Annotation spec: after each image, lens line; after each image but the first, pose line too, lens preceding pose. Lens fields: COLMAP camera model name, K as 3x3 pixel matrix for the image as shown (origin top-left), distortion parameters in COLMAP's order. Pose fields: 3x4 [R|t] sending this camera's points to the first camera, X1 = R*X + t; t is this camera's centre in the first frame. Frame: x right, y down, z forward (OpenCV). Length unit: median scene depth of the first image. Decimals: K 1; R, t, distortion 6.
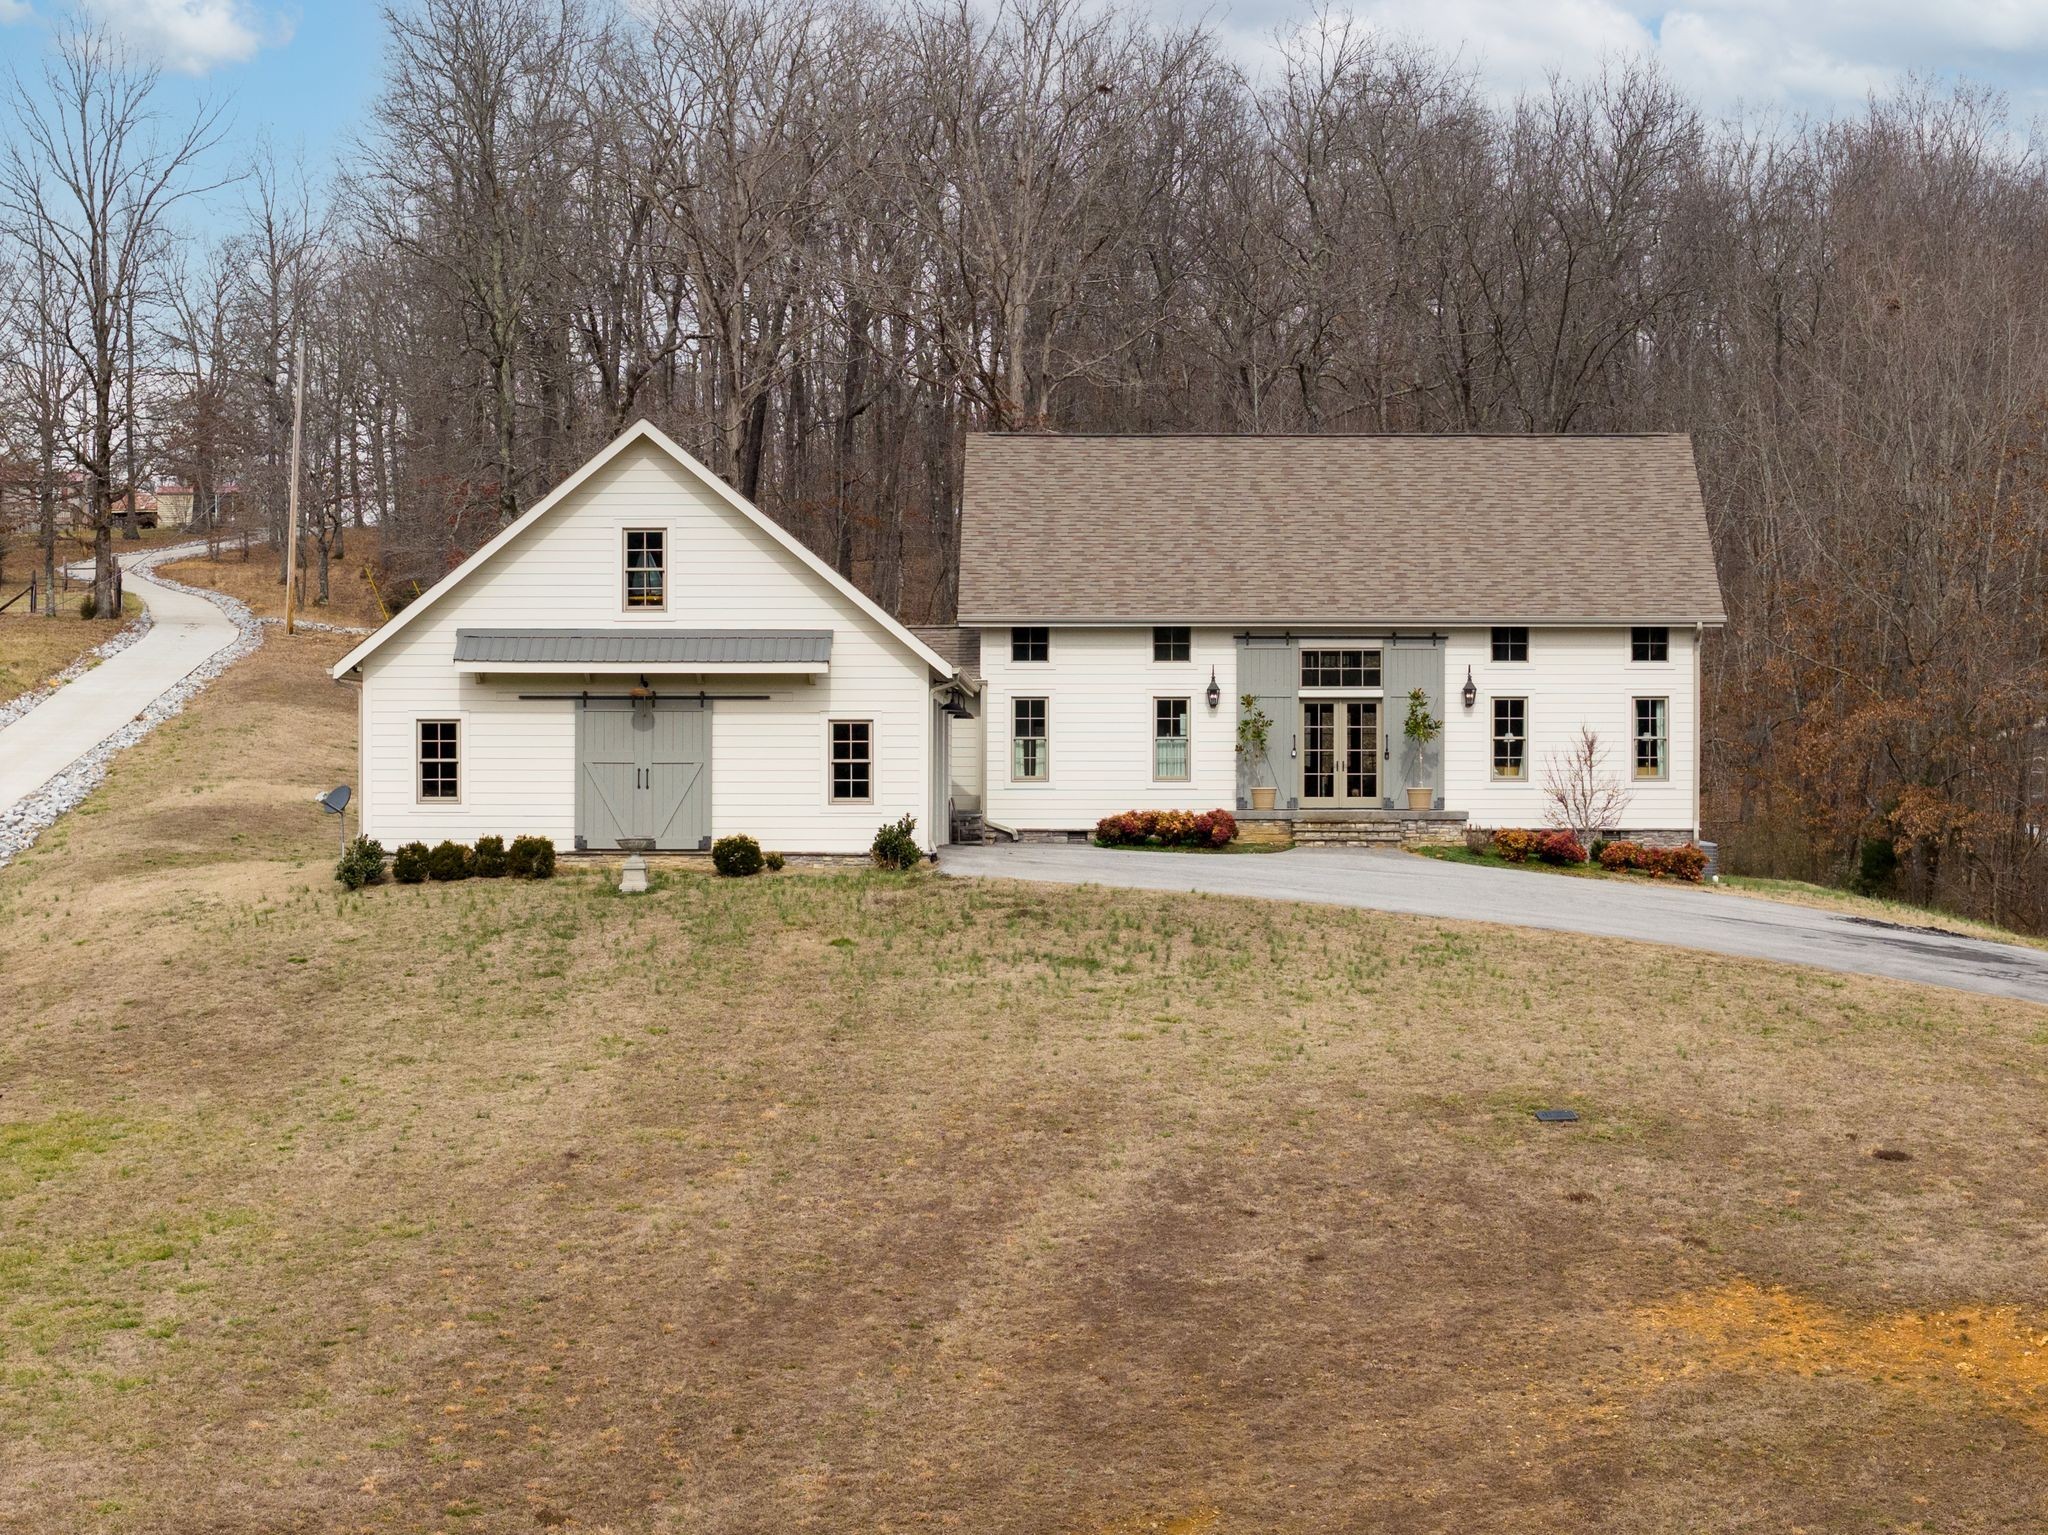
lens RADIAL K [[4114.3, 0, 1024.0], [0, 4114.3, 767.5], [0, 0, 1]] dist [-0.136033, 0.502579]
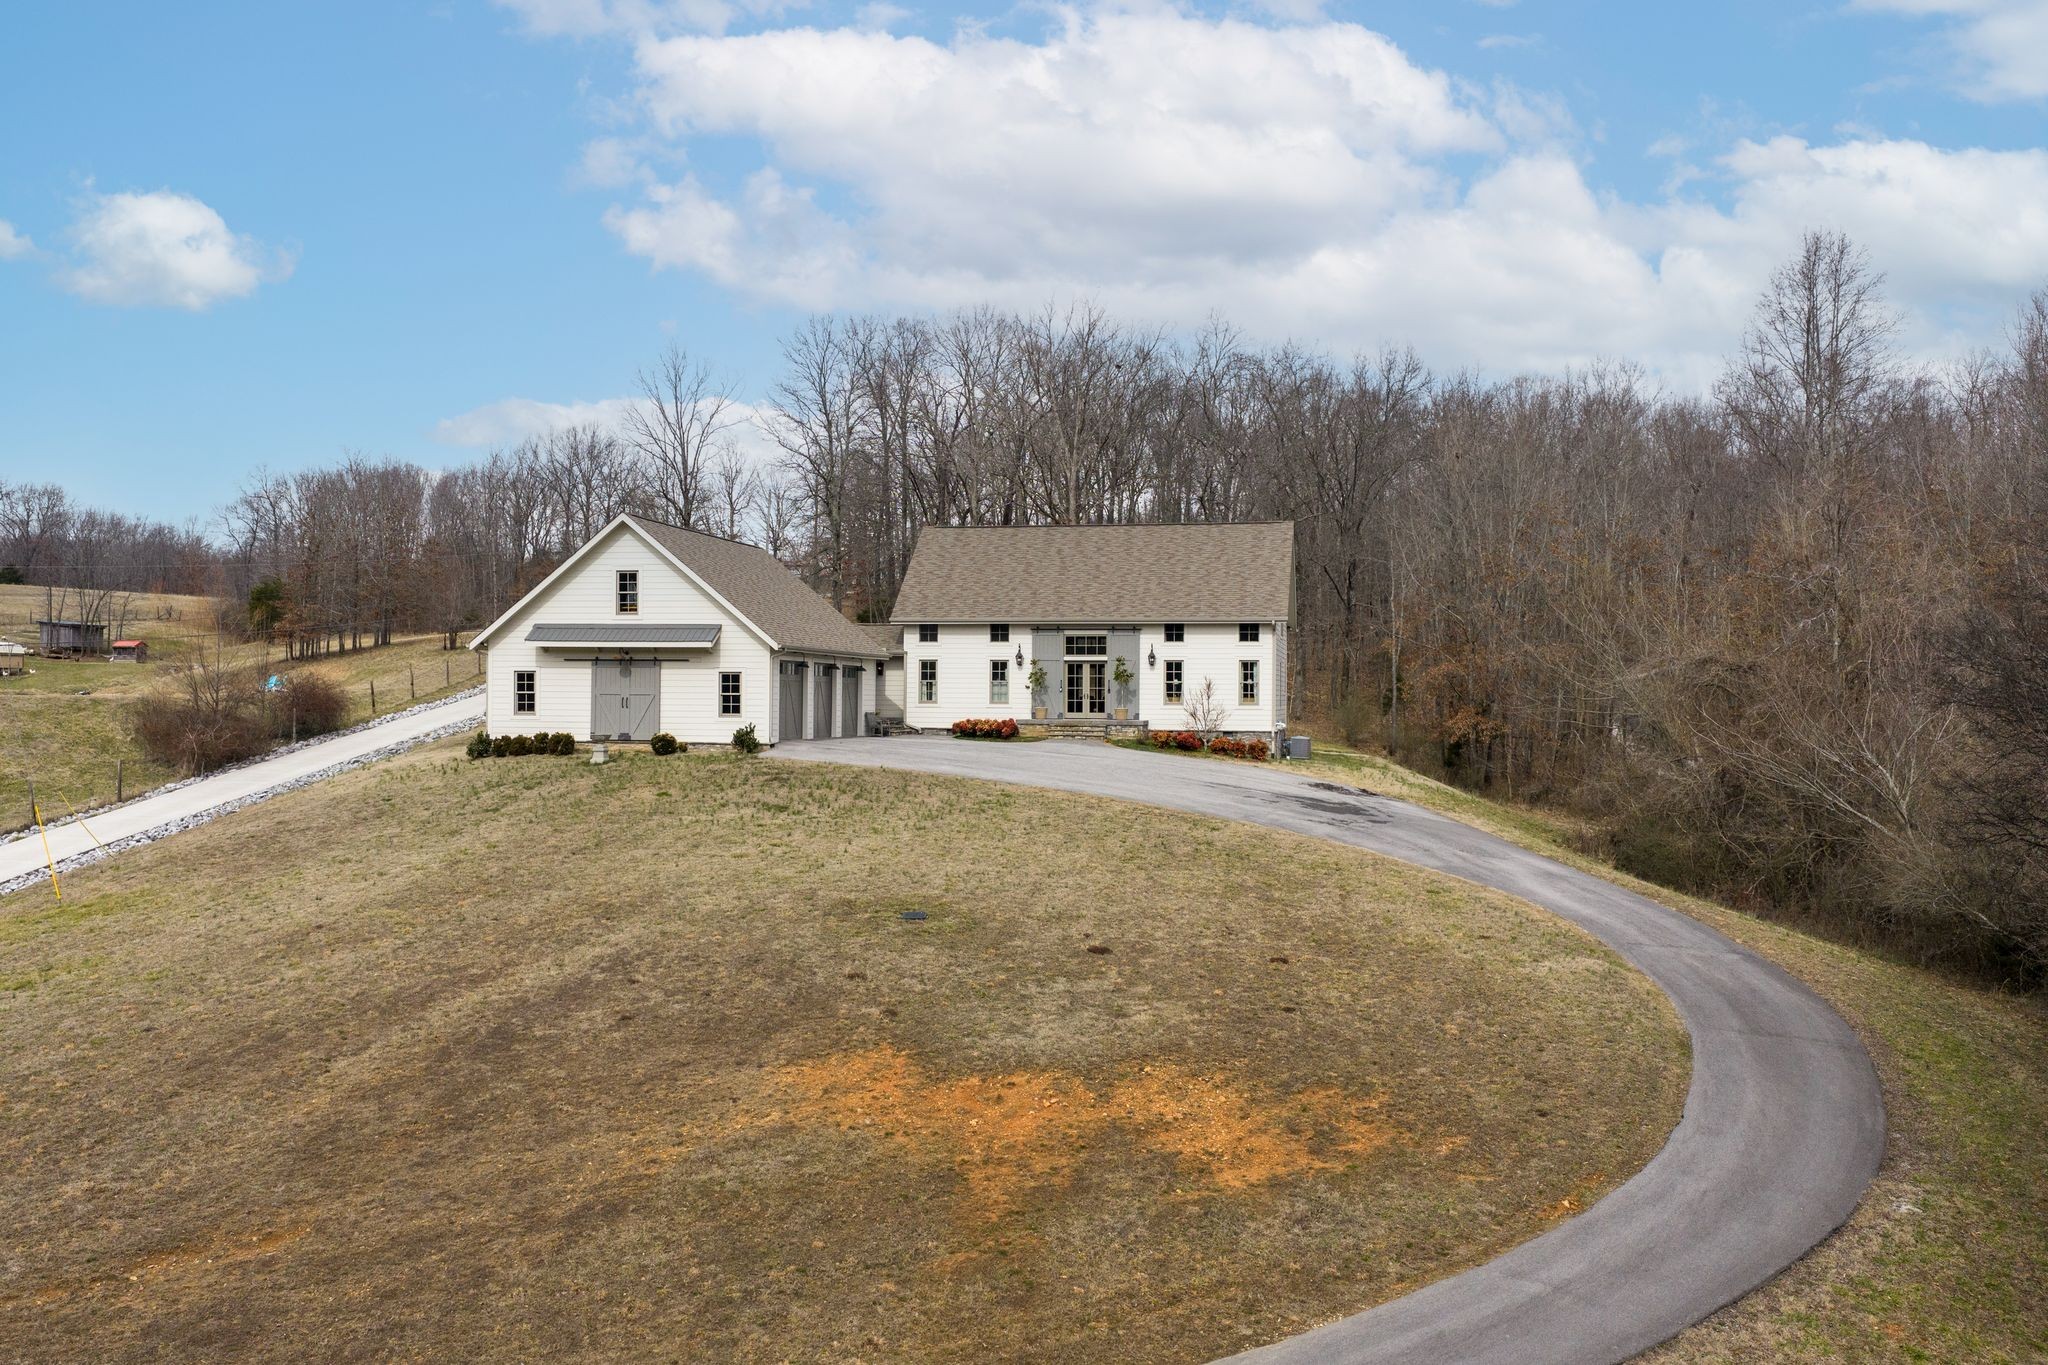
lens RADIAL K [[1691.8, 0, 1024.0], [0, 1691.8, 682.5], [0, 0, 1]] dist [0.005504, -0.000638]
pose [[0.983888, 0.004871, -0.178721, 0.193255], [-0.005406, 0.999982, -0.002508, -0.004773], [0.178705, 0.003434, 0.983897, 0.222840]]
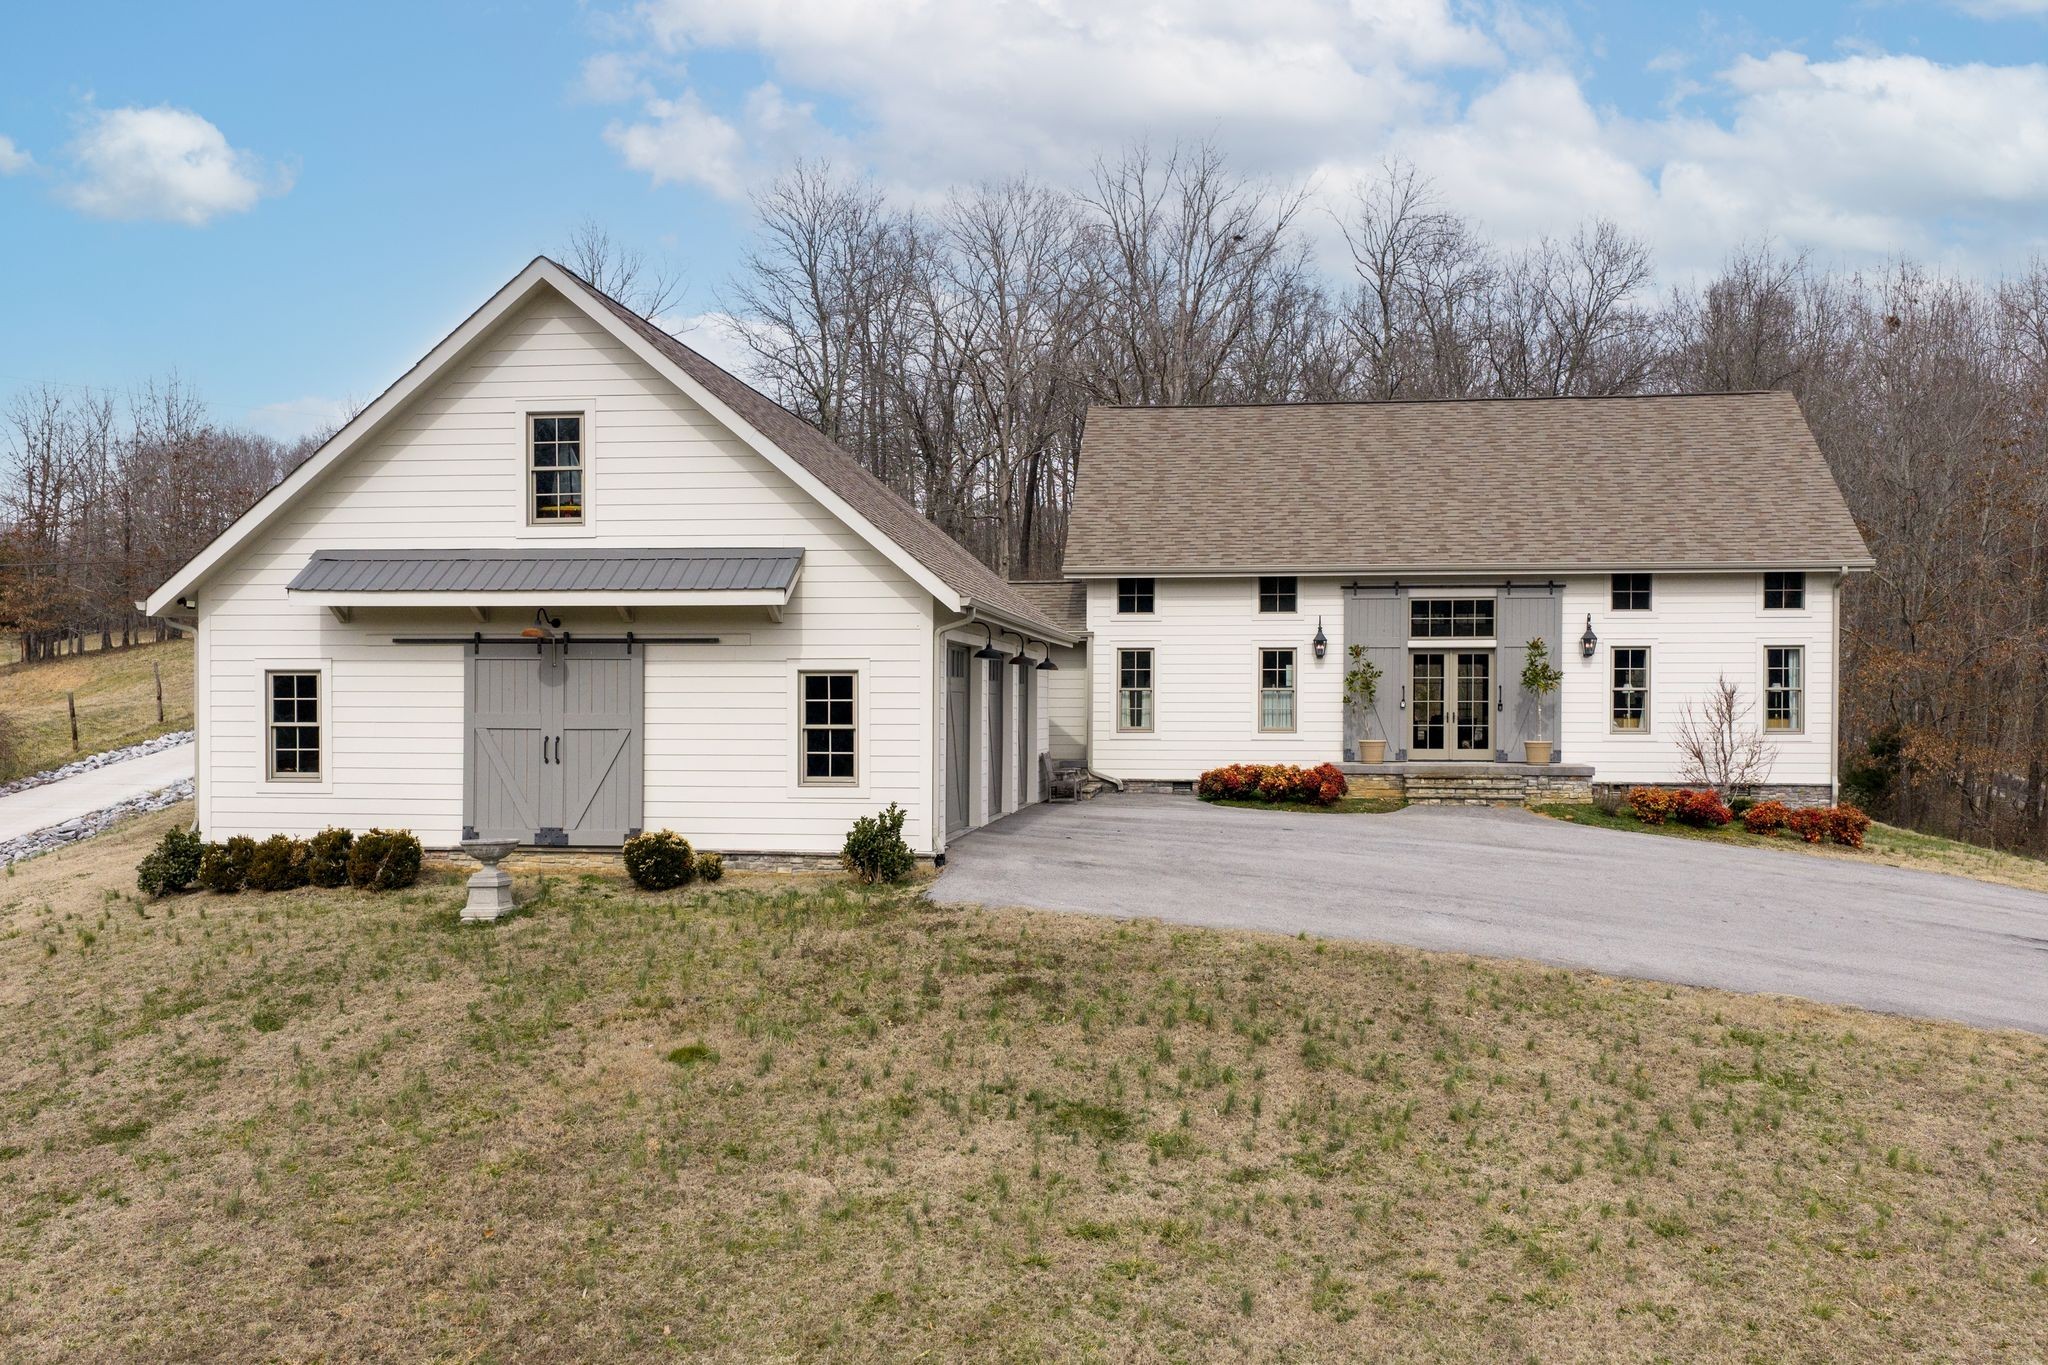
lens RADIAL K [[1679.5, 0, 1024.0], [0, 1679.5, 714.5], [0, 0, 1]] dist [0.017083, -0.004204]
pose [[0.992895, 0.002077, -0.118975, 0.023789], [-0.000448, 0.999906, 0.013719, -0.006695], [0.118992, -0.013569, 0.992802, 0.599105]]
